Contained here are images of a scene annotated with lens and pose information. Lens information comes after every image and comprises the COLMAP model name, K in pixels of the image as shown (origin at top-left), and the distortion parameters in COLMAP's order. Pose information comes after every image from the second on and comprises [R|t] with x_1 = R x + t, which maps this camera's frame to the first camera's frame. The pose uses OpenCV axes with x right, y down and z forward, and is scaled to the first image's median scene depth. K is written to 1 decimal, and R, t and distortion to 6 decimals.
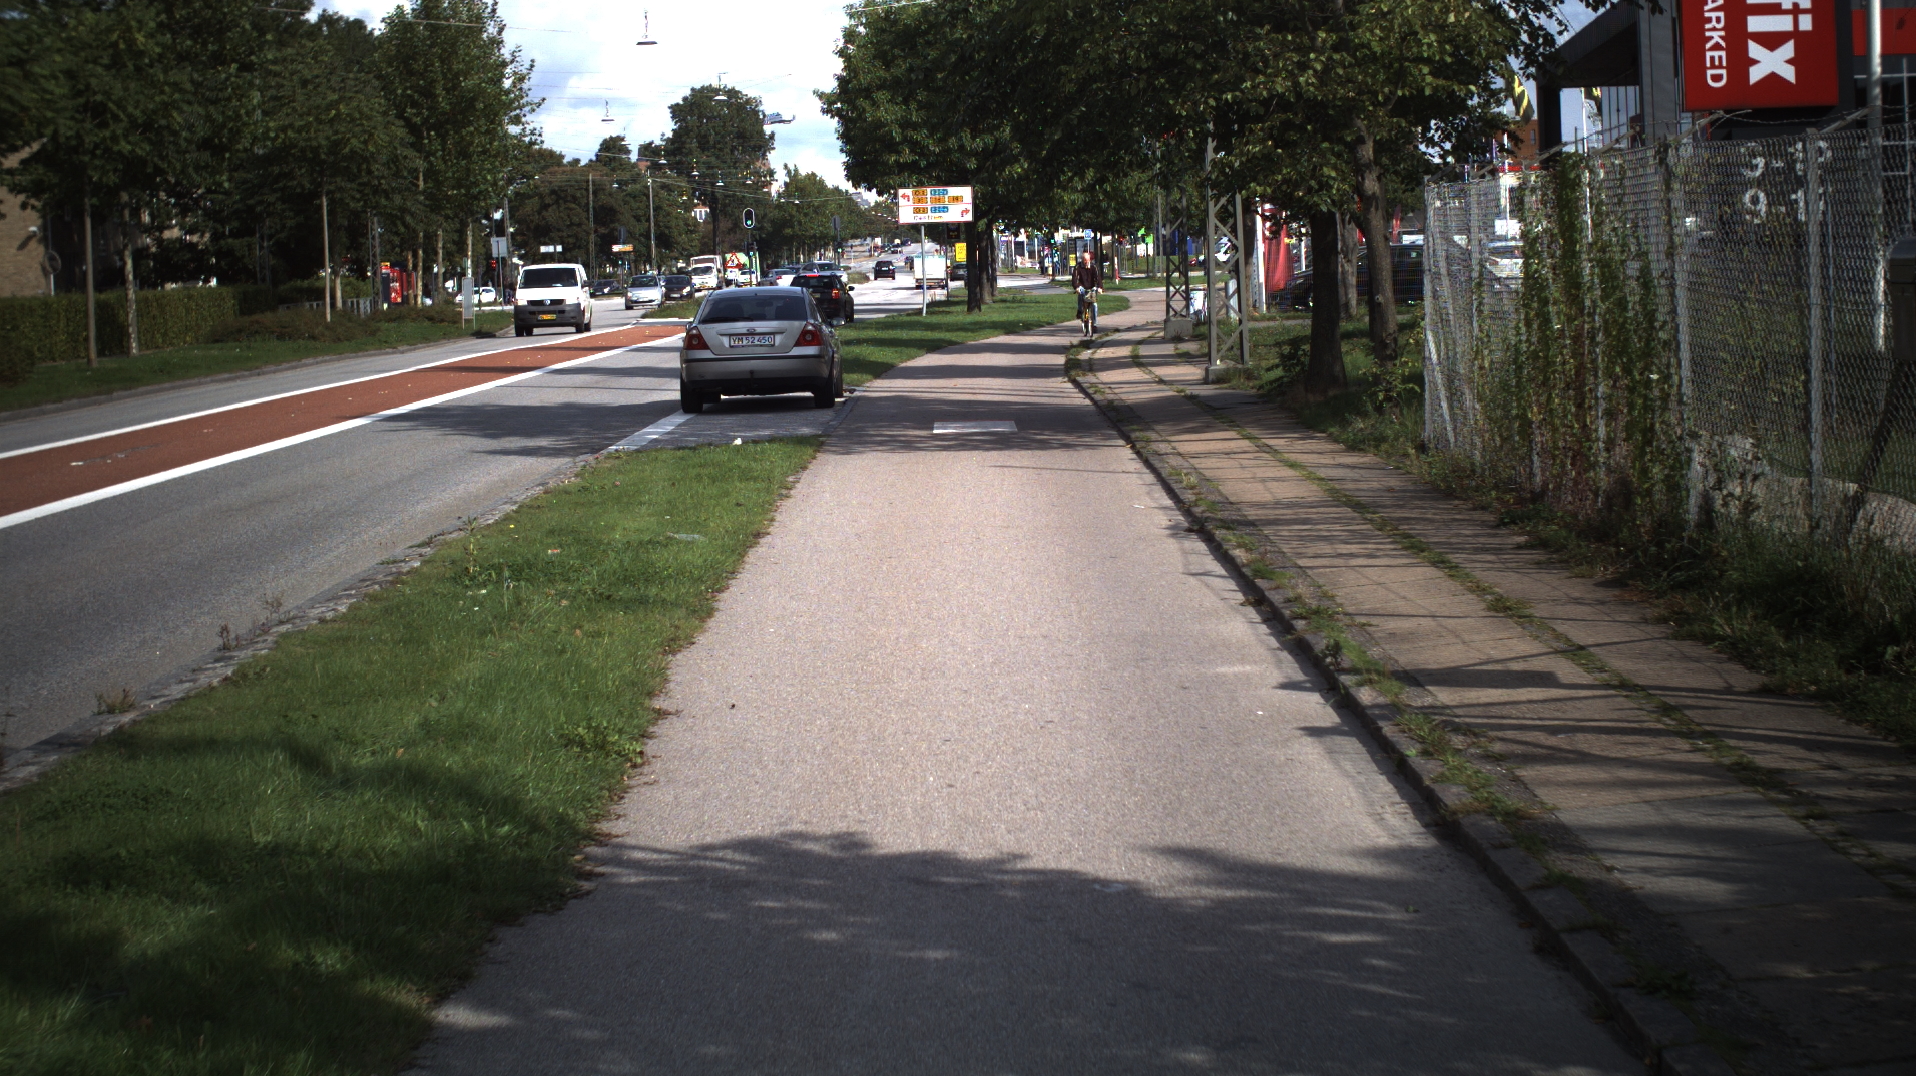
lens RADIAL K [[3619.0, 0, 958.0], [0, 3619.0, 538.0], [0, 0, 1]] dist [-0.285247, 0.231447]
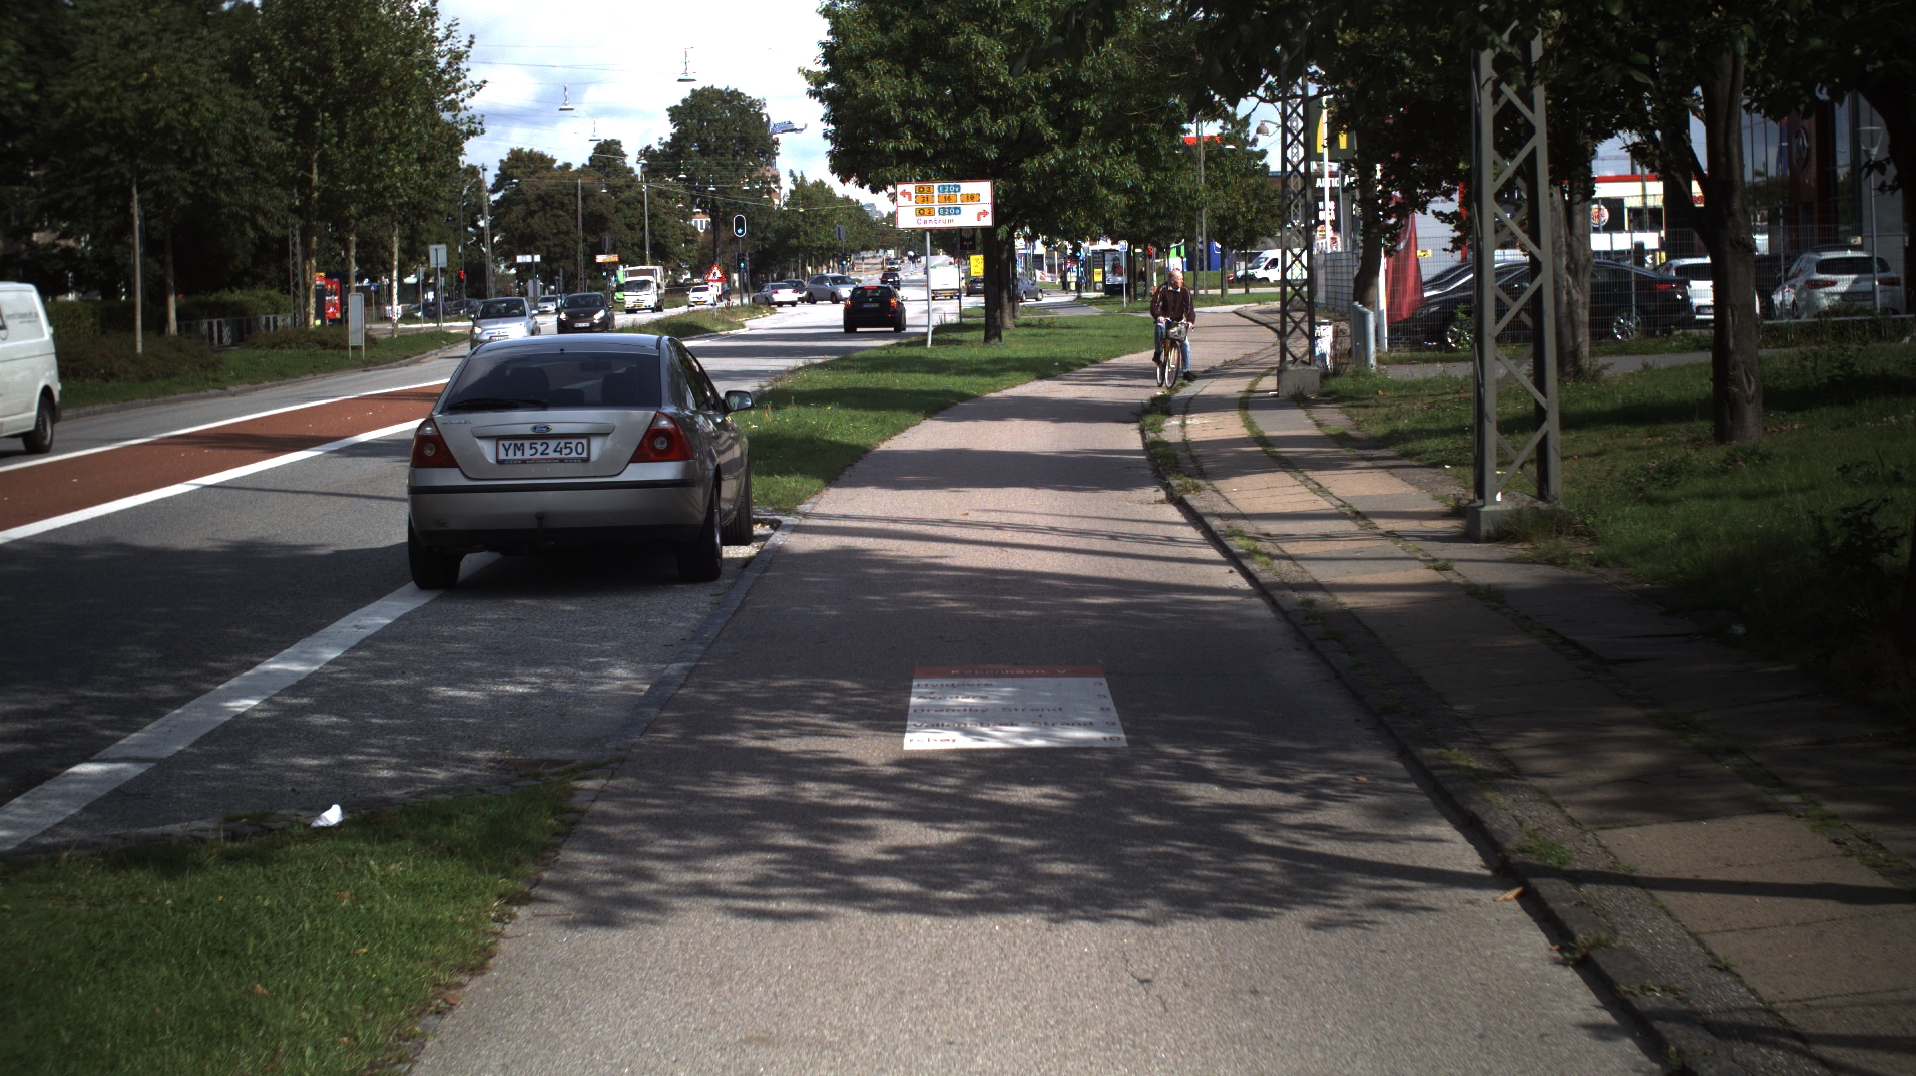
lens RADIAL K [[3619.0, 0, 958.0], [0, 3619.0, 538.0], [0, 0, 1]] dist [-0.285247, 0.231447]
pose [[0.999968, 0.007081, -0.003648, -0.000001], [-0.007094, 0.999969, -0.003532, -0.017274], [0.003623, 0.003558, 0.999987, 0.216101]]
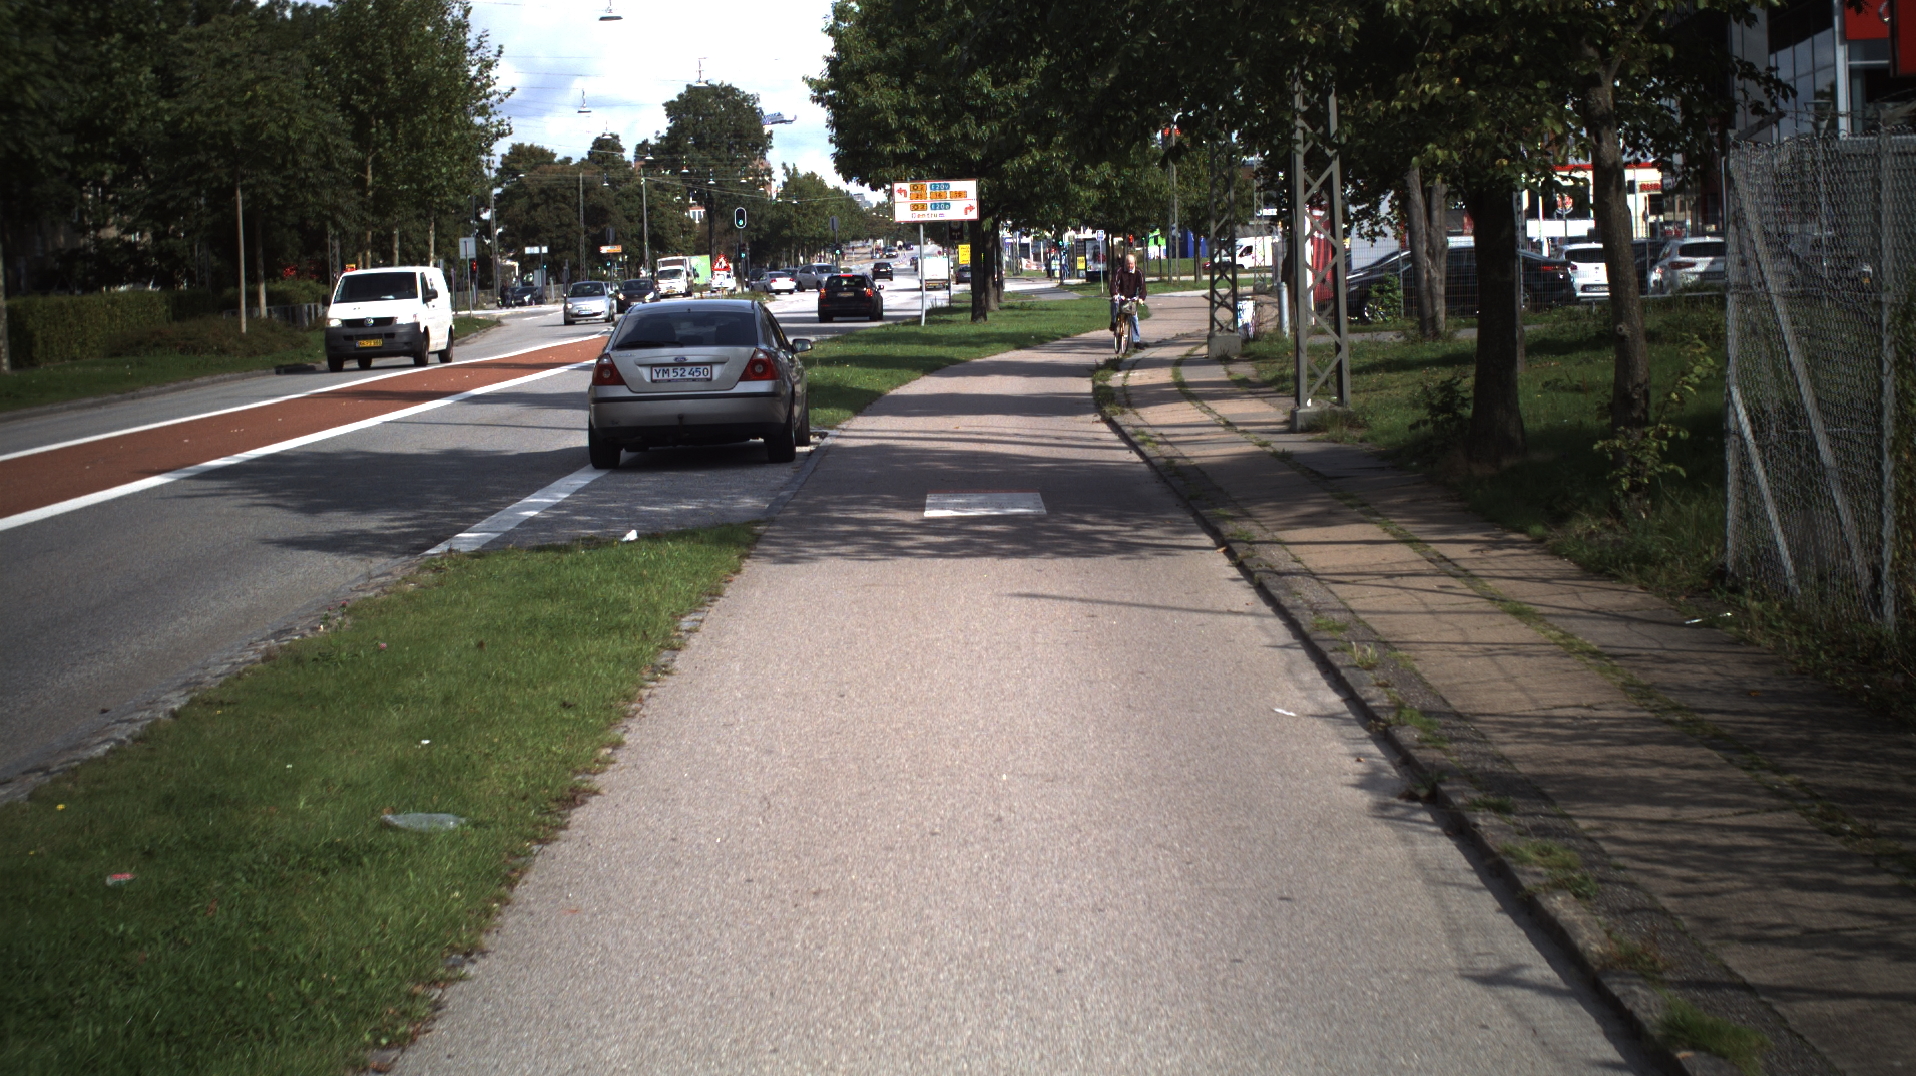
lens RADIAL K [[3619.0, 0, 958.0], [0, 3619.0, 538.0], [0, 0, 1]] dist [-0.285247, 0.231447]
pose [[0.999998, 0.001670, -0.000764, 0.000030], [-0.001671, 0.999998, -0.000575, -0.008535], [0.000763, 0.000576, 1.000000, 0.108221]]
